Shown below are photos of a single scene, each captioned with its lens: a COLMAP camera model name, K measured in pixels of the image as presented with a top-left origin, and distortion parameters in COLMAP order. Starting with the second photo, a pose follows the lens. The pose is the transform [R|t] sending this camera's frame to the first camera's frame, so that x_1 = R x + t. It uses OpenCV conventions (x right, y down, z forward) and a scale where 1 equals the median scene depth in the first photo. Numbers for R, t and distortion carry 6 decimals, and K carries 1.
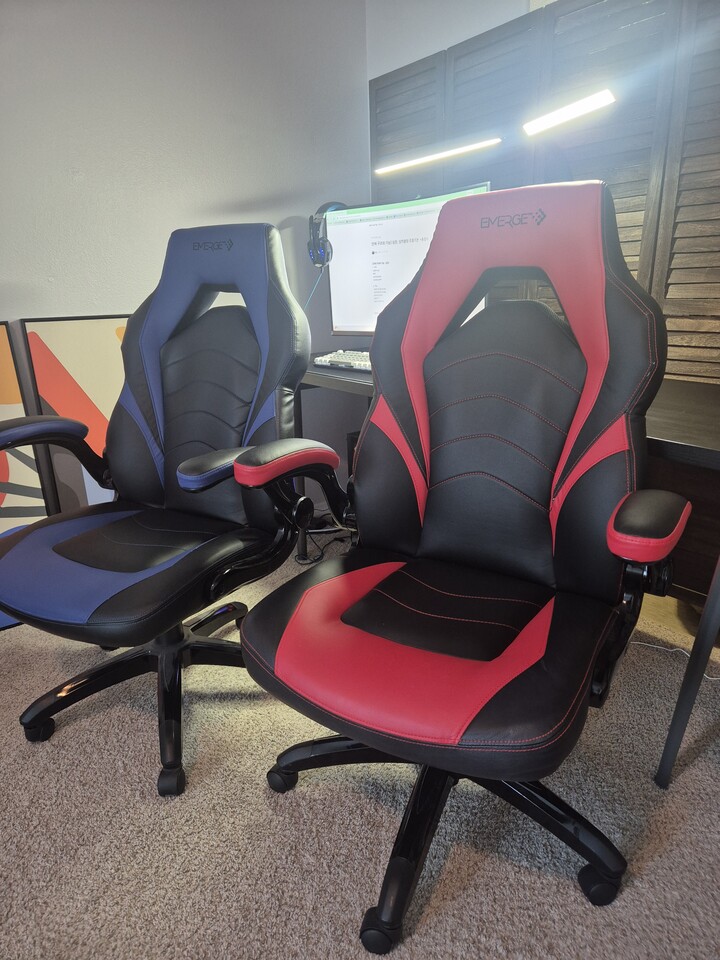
lens RADIAL K [[637.2, 0, 352.2], [0, 637.2, 483.8], [0, 0, 1]] dist [0.077497, -0.069422]
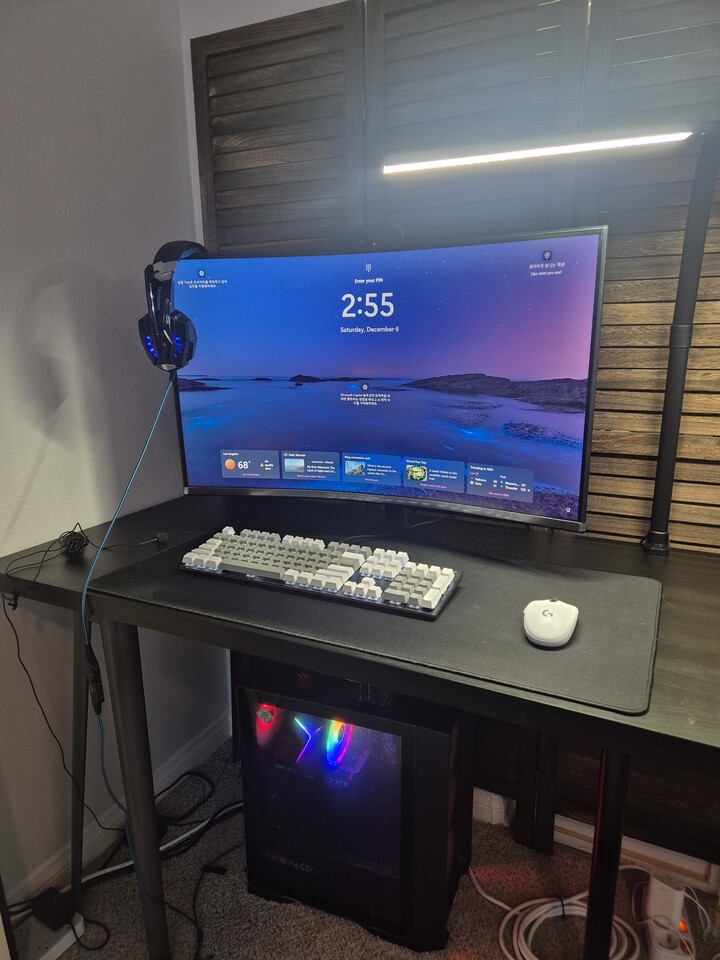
lens RADIAL K [[650.3, 0, 357.1], [0, 650.3, 490.0], [0, 0, 1]] dist [0.079821, -0.078546]
pose [[0.888928, -0.088495, 0.449417, -0.252415], [0.124124, 0.990987, -0.050377, -0.339648], [-0.440908, 0.100565, 0.891901, 0.840016]]
